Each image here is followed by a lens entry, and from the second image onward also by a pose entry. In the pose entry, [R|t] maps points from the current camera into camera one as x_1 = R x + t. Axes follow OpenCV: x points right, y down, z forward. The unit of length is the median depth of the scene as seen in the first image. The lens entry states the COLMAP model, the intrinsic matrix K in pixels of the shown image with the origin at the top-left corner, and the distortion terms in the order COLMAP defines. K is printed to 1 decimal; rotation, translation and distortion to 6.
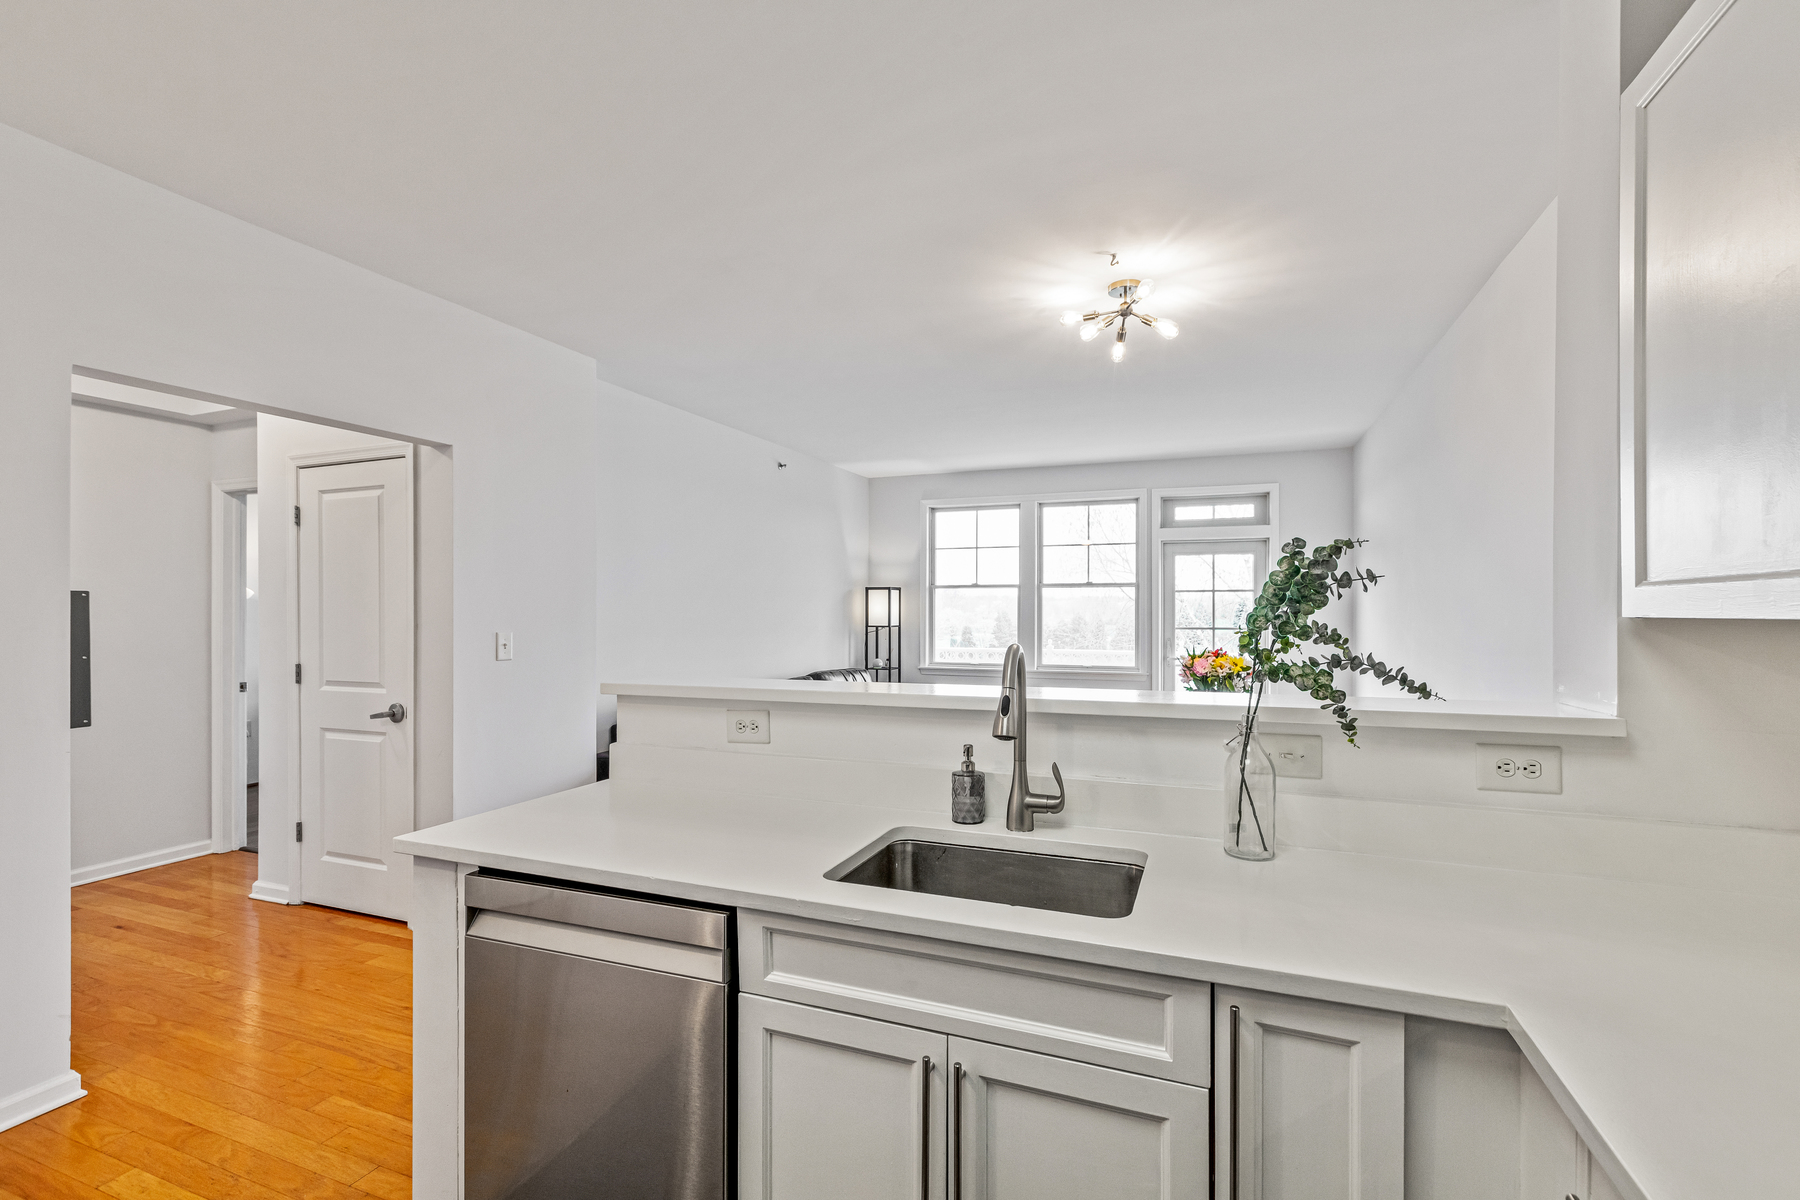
lens RADIAL K [[817.0, 0, 899.2], [0, 817.0, 606.6], [0, 0, 1]] dist [0.005844, 0.001343]
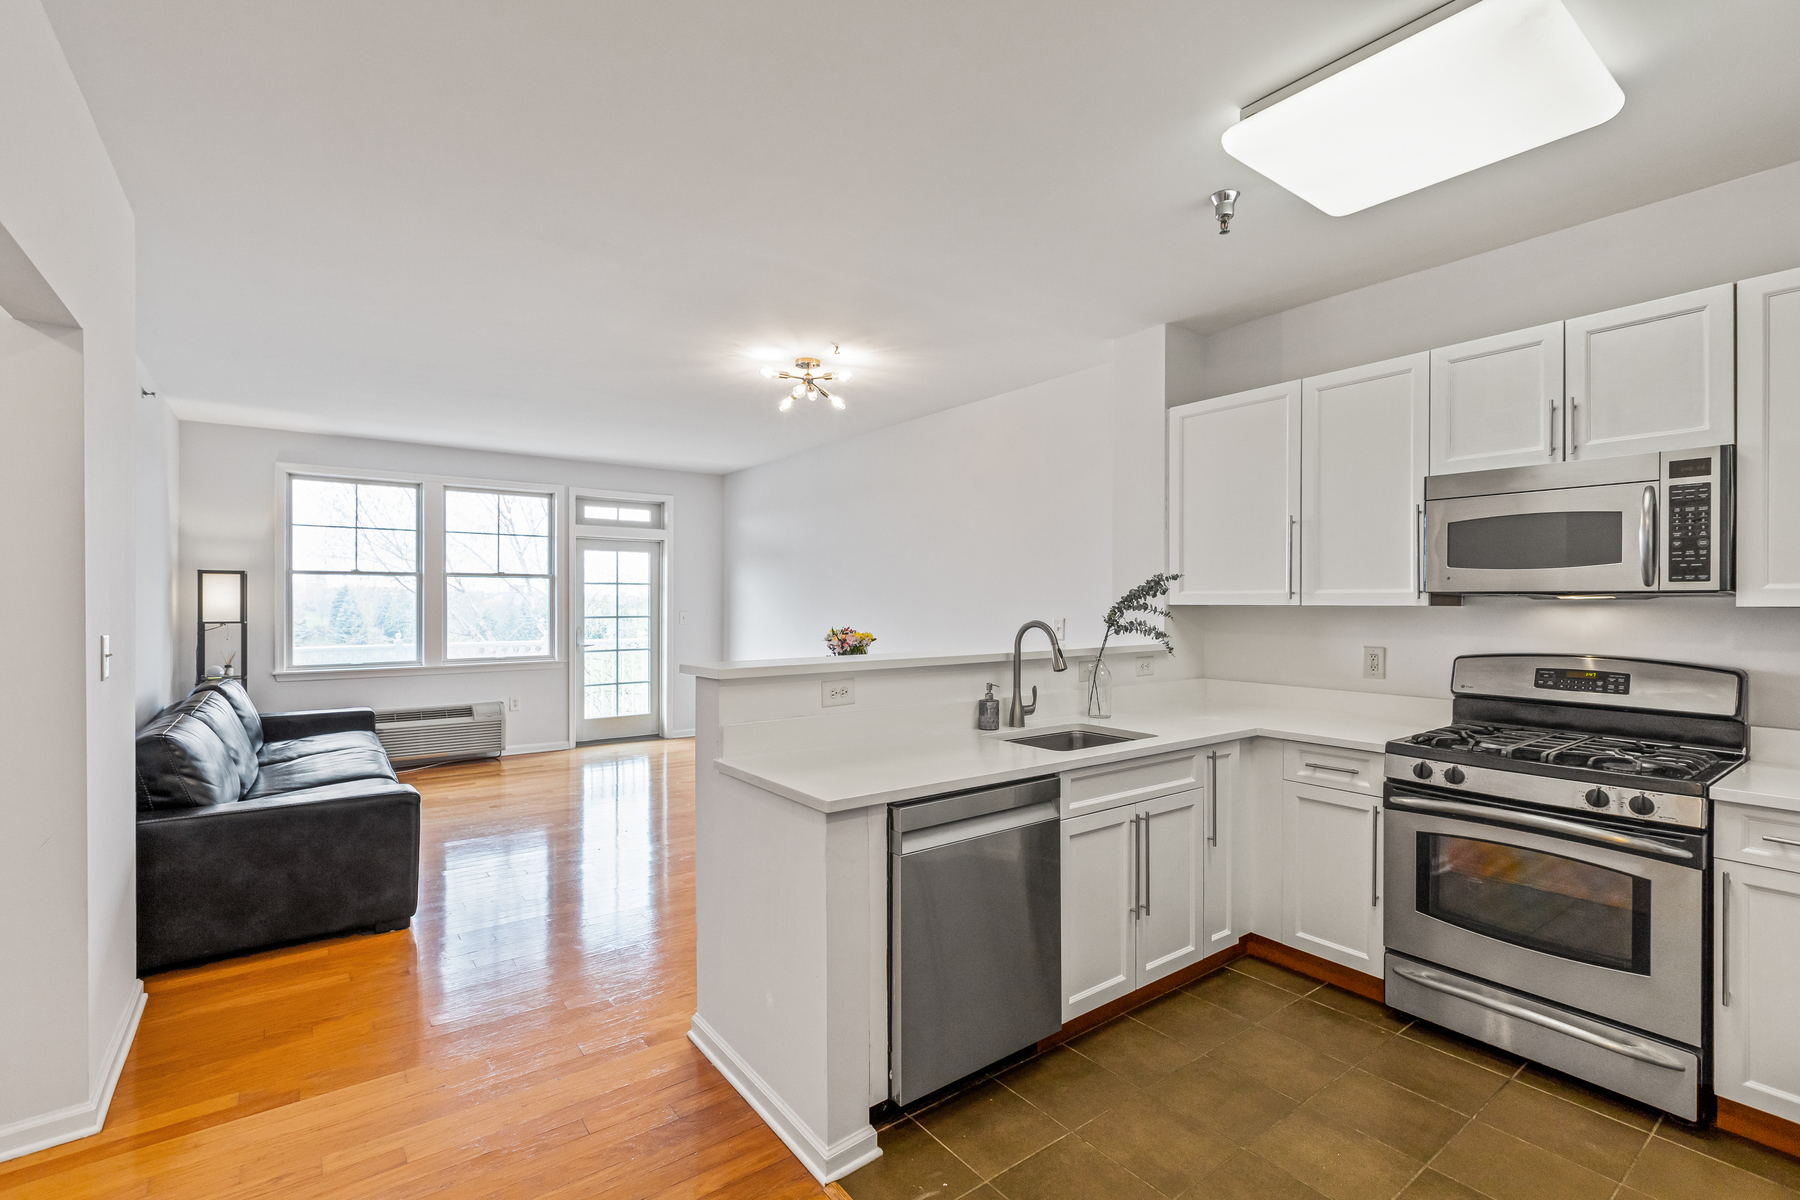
lens RADIAL K [[817.0, 0, 901.1], [0, 817.0, 607.0], [0, 0, 1]] dist [0.005844, 0.001343]
pose [[0.521922, -0.006651, 0.852967, -0.371757], [-0.004091, 0.999939, 0.010300, -0.000527], [-0.852983, -0.008865, 0.521863, 0.075587]]
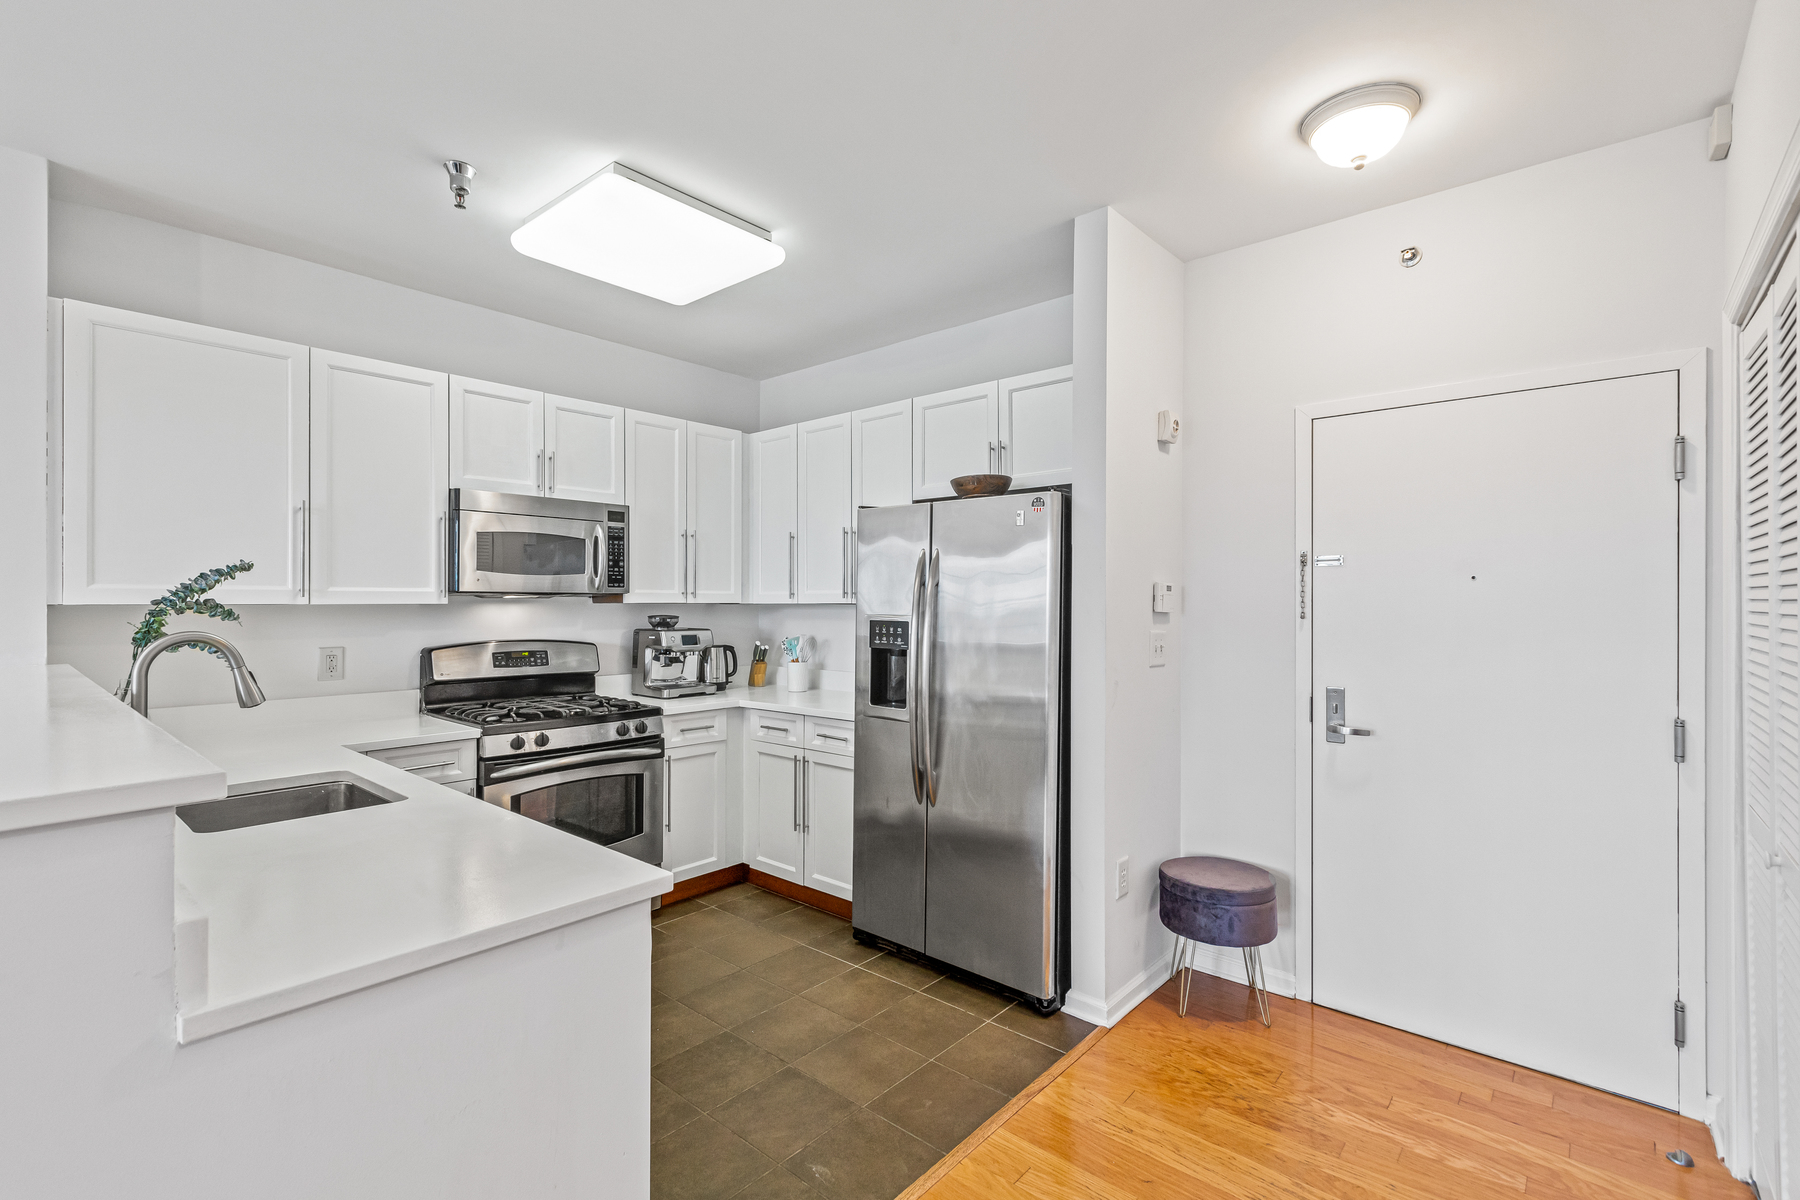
lens RADIAL K [[817.0, 0, 903.6], [0, 817.0, 598.2], [0, 0, 1]] dist [0.005844, 0.001343]
pose [[-0.944942, -0.001711, 0.327232, -0.269355], [-0.003942, 0.999973, -0.006155, 0.000797], [-0.327213, -0.007106, -0.944924, 0.419292]]
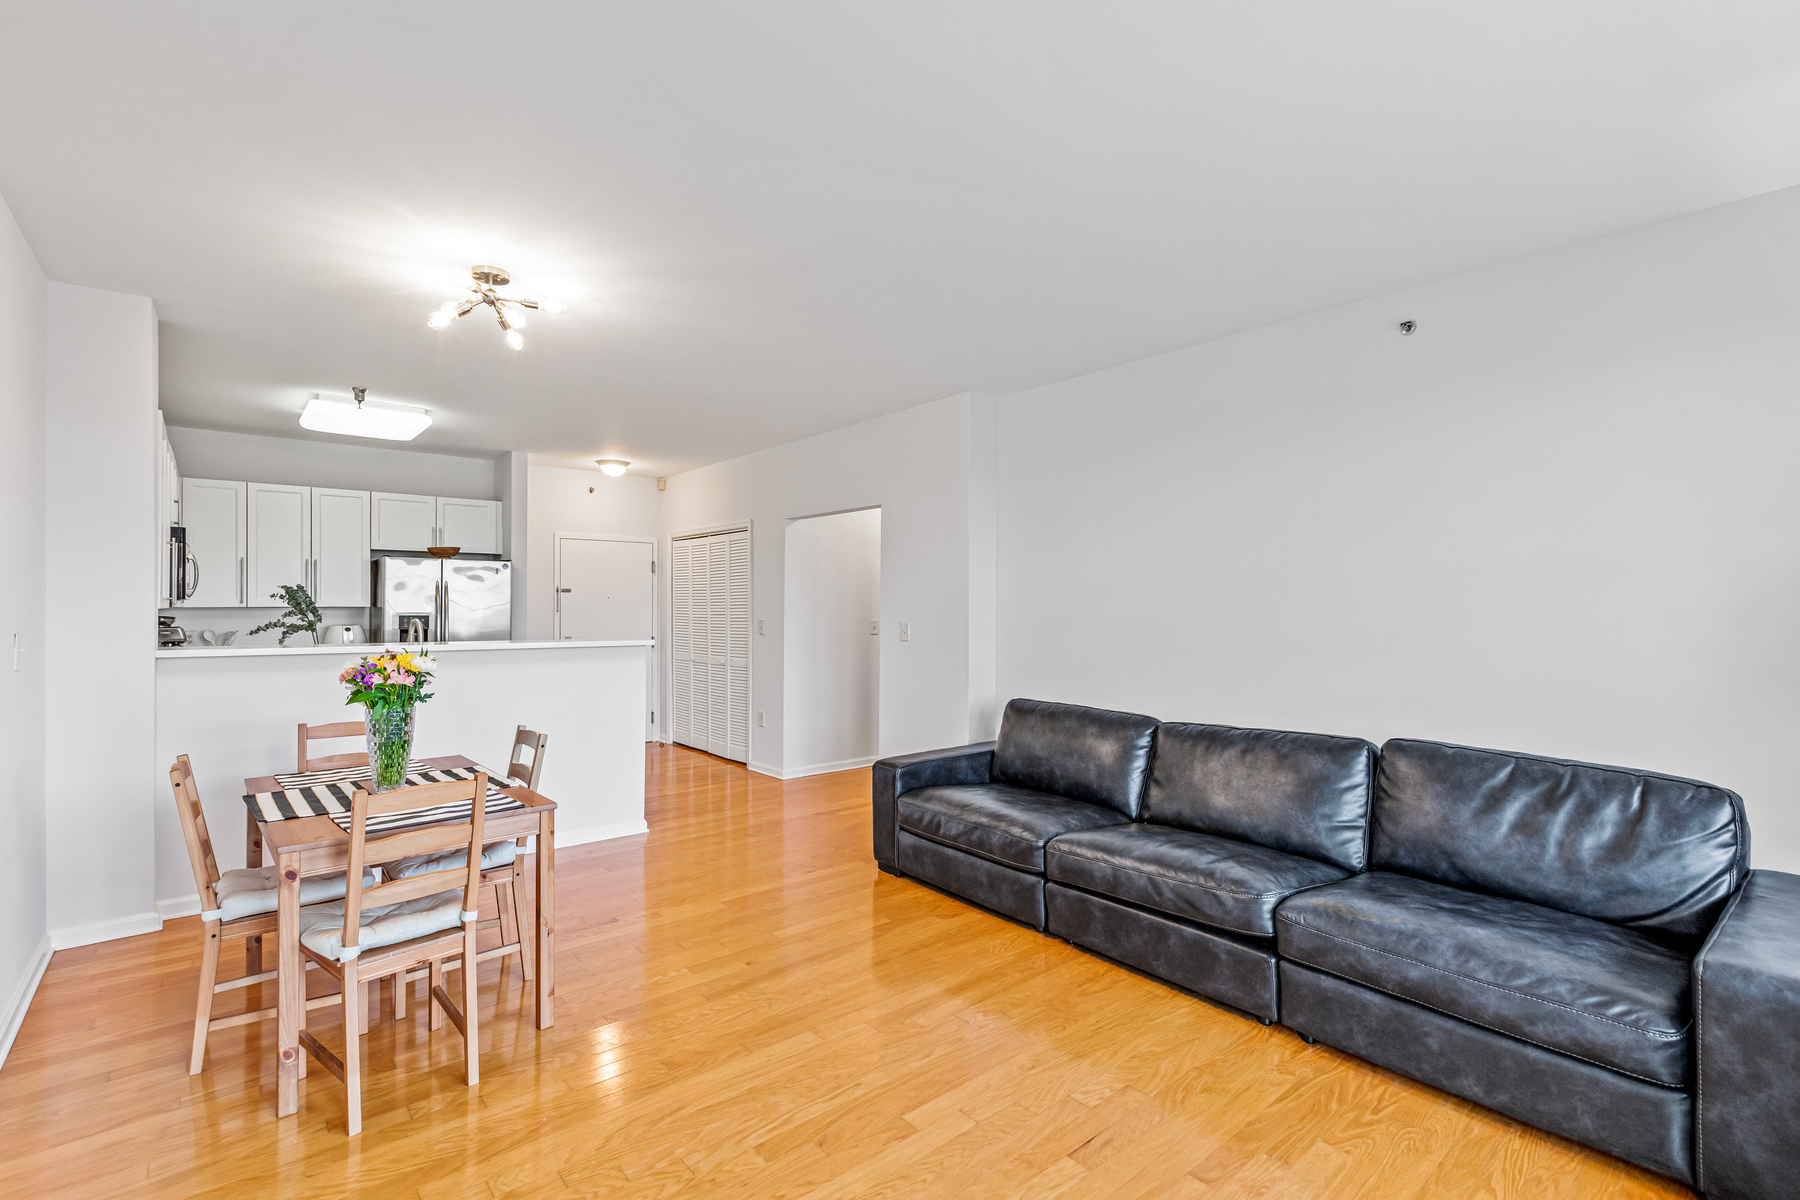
lens RADIAL K [[817.0, 0, 900.7], [0, 817.0, 601.1], [0, 0, 1]] dist [0.005844, 0.001343]
pose [[-0.469199, -0.005965, -0.883072, 0.447061], [0.001662, 0.999969, -0.007638, 0.002384], [0.883091, -0.005051, -0.469175, 0.907440]]
